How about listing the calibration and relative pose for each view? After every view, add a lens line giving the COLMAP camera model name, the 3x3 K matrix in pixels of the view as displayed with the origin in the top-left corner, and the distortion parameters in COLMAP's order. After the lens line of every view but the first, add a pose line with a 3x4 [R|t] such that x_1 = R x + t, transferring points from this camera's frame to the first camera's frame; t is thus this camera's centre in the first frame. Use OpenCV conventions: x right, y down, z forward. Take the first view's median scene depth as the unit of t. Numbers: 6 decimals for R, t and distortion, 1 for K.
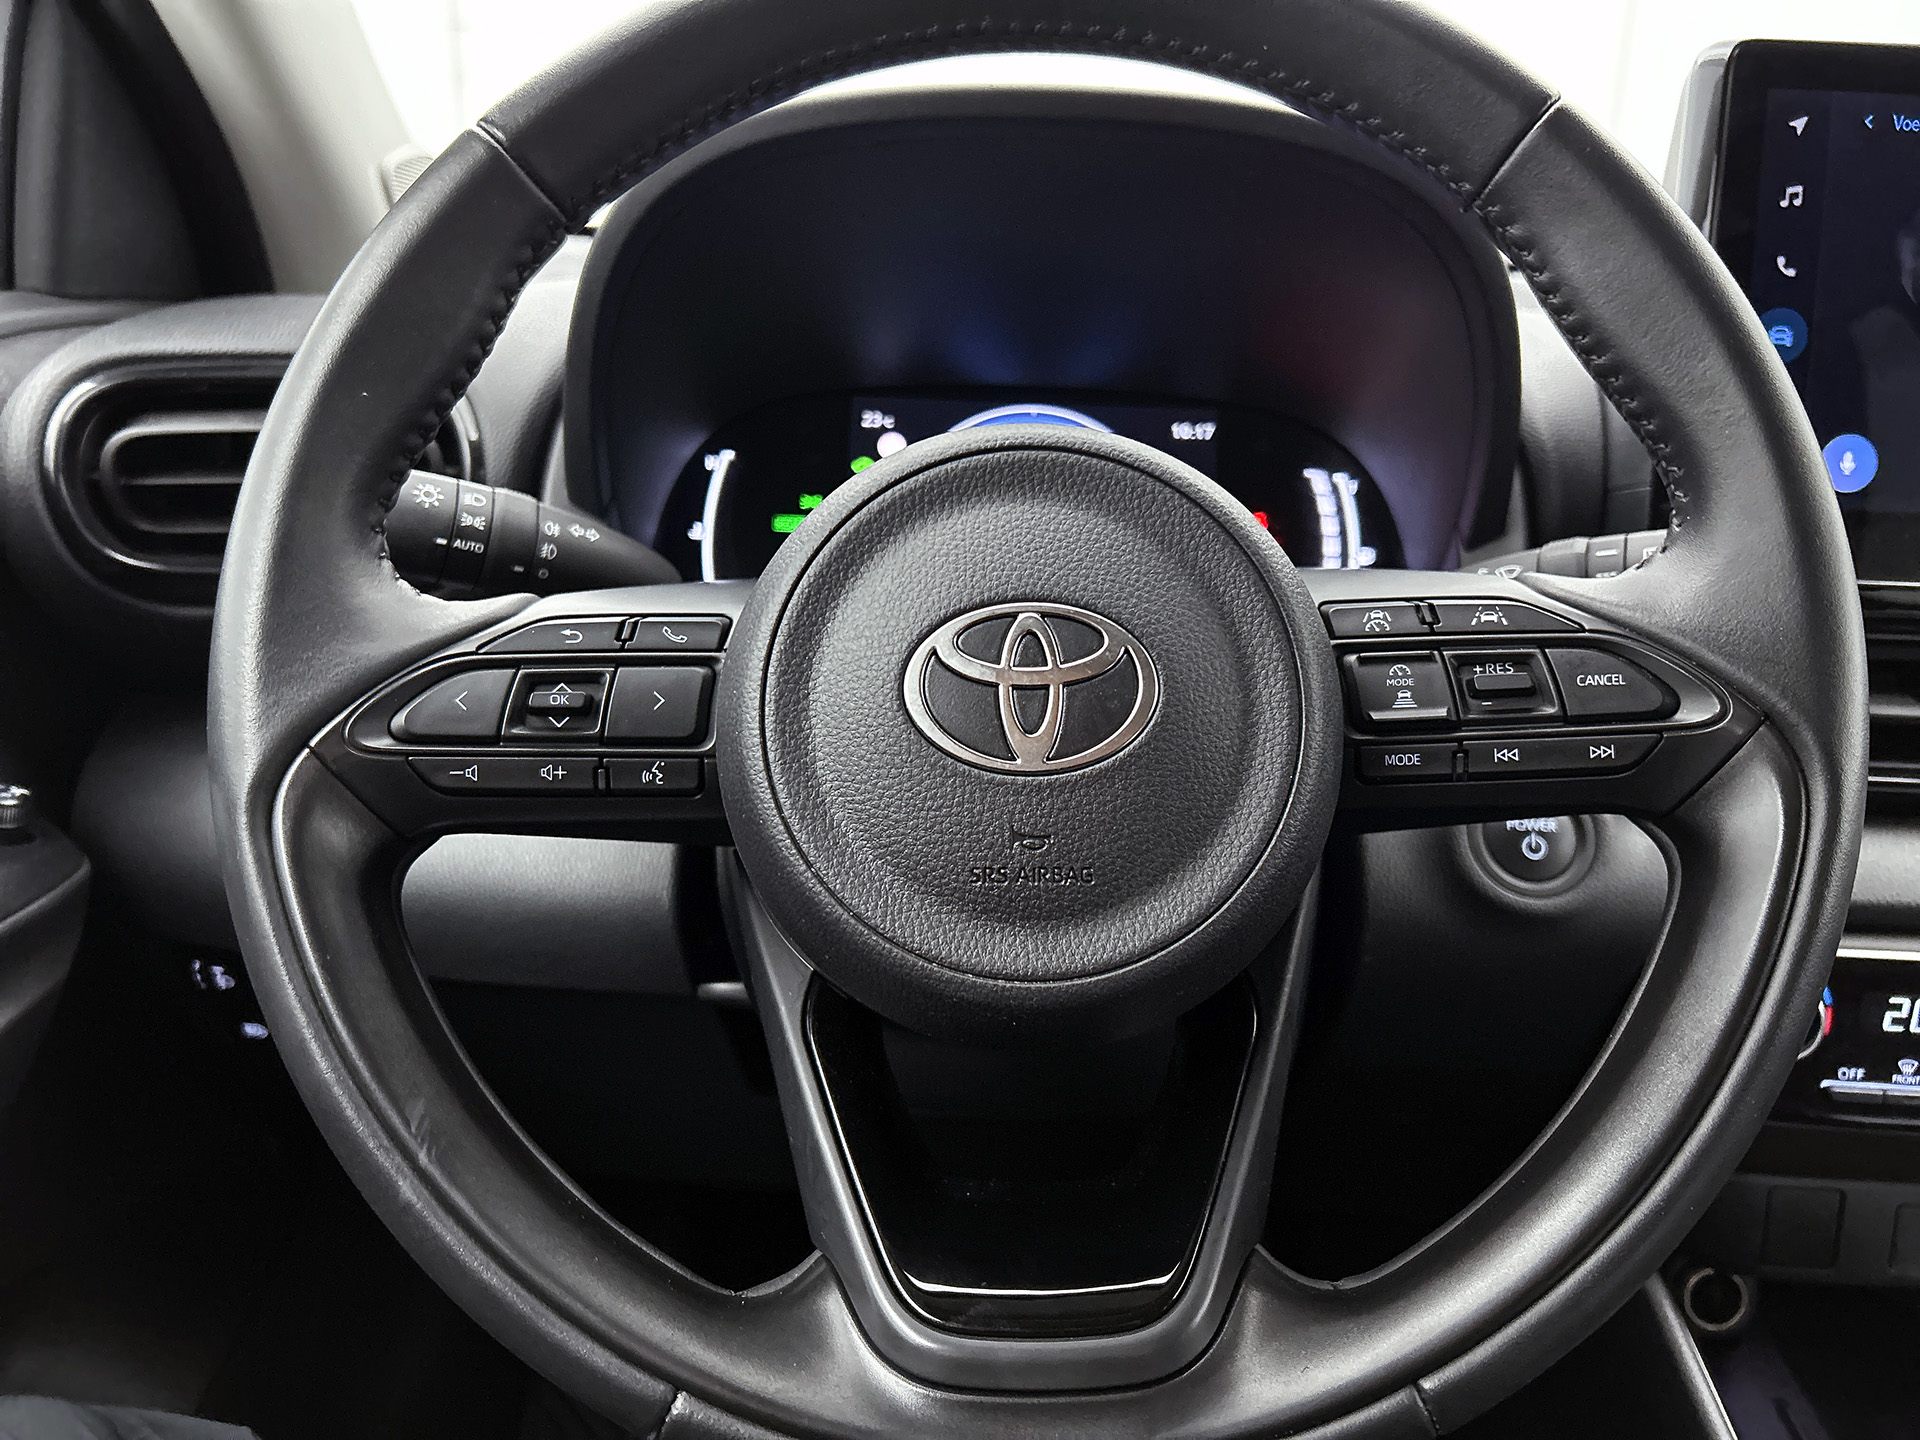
lens RADIAL K [[1465.1, 0, 937.1], [0, 1465.1, 686.8], [0, 0, 1]] dist [0.052150, -0.070654]
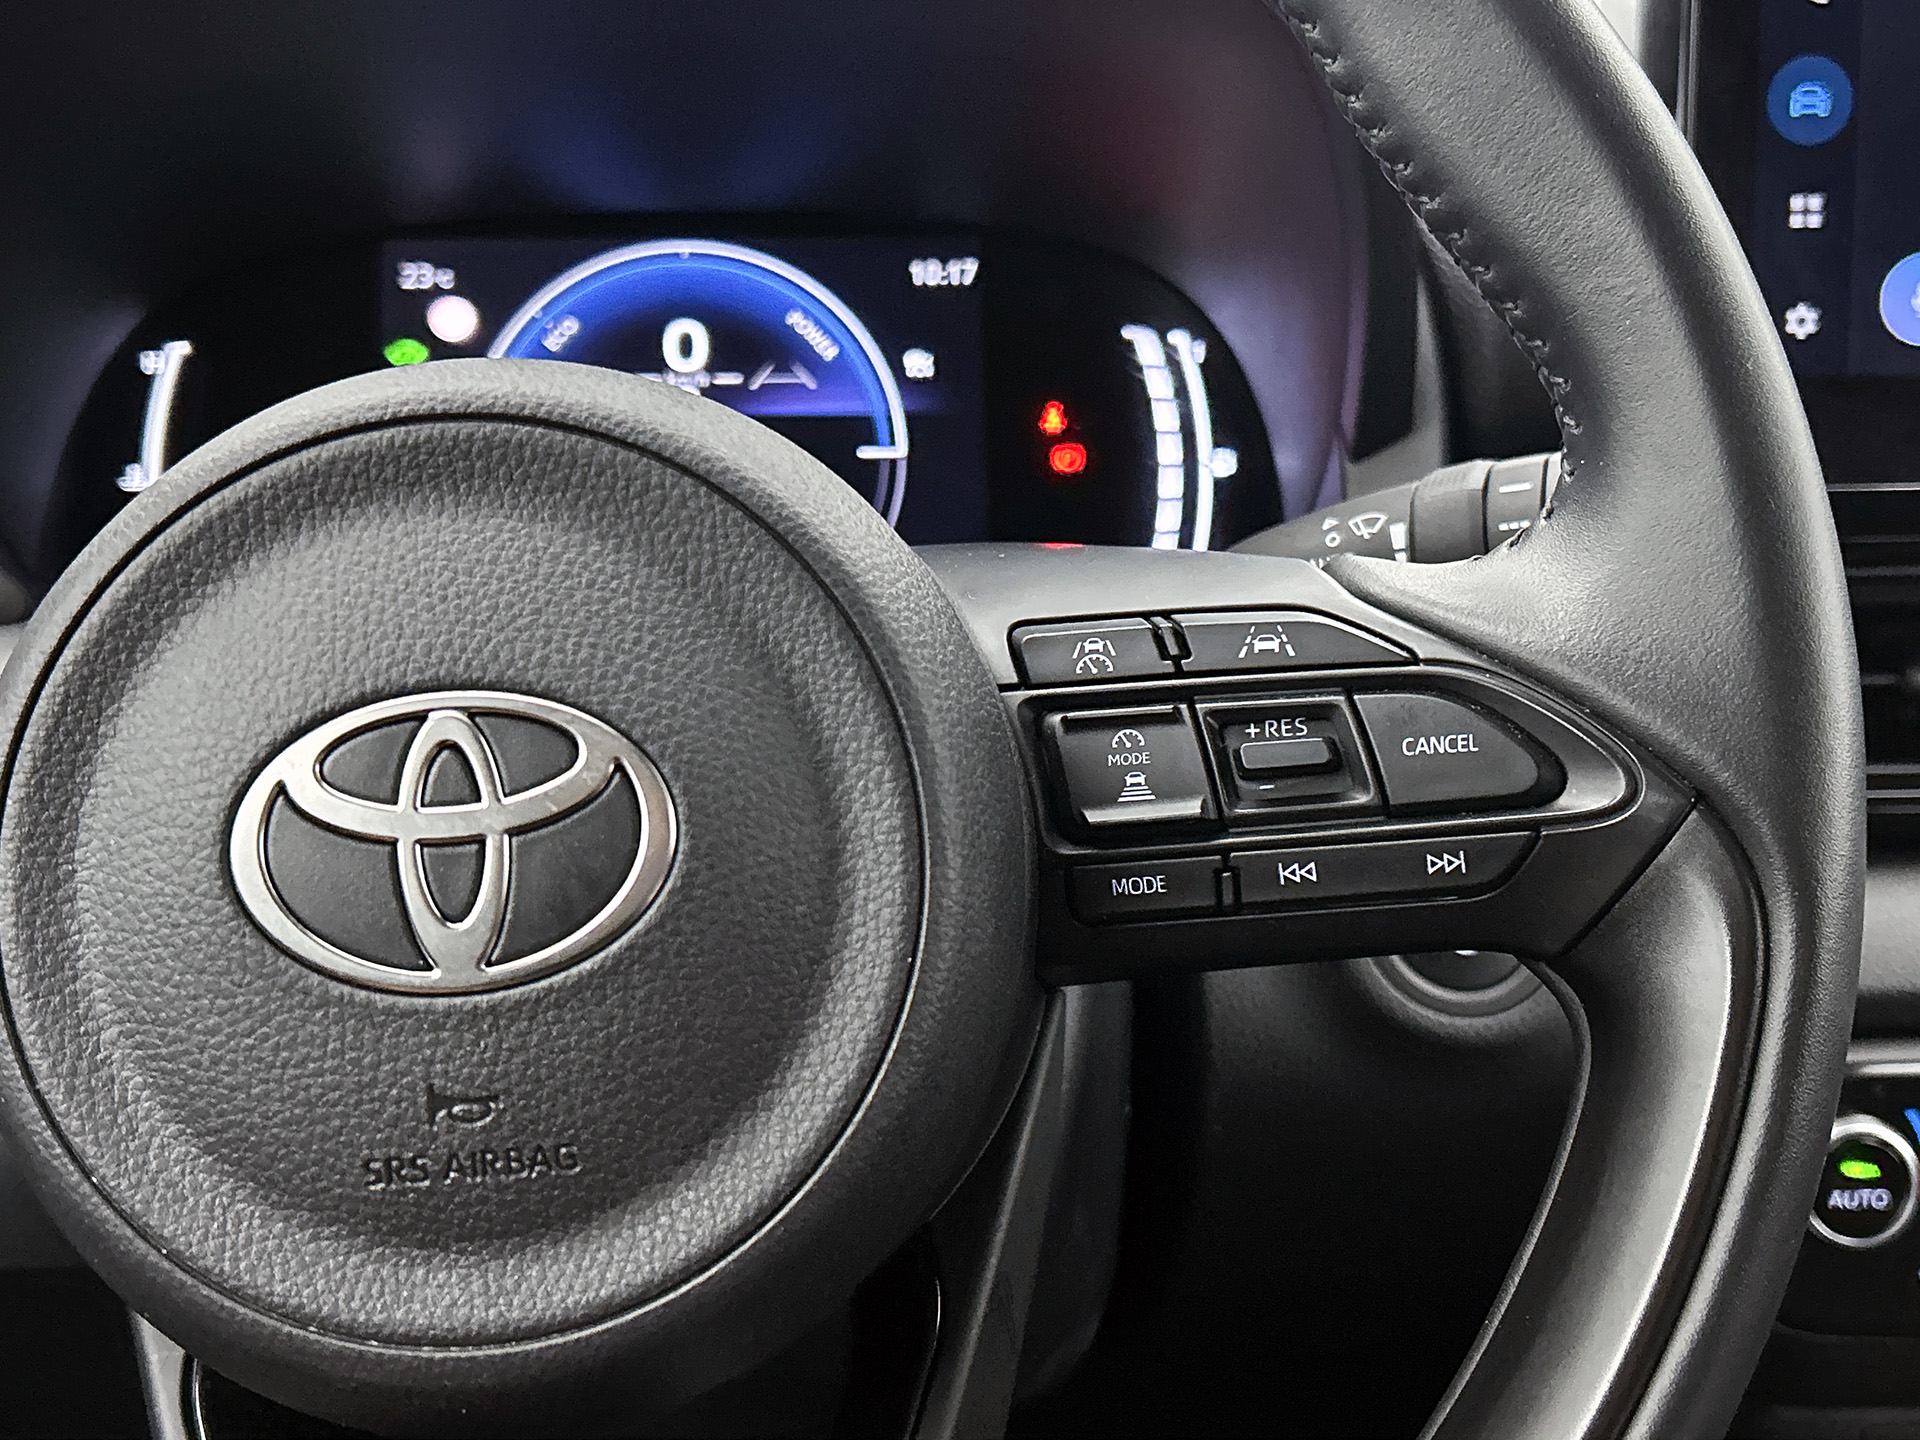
lens RADIAL K [[2215.1, 0, 921.7], [0, 2215.1, 711.5], [0, 0, 1]] dist [0.091121, 0.000000]
pose [[0.996065, -0.061218, 0.064082, 0.187193], [0.057533, 0.996666, 0.057850, -0.087670], [-0.067410, -0.053936, 0.996266, 0.105496]]
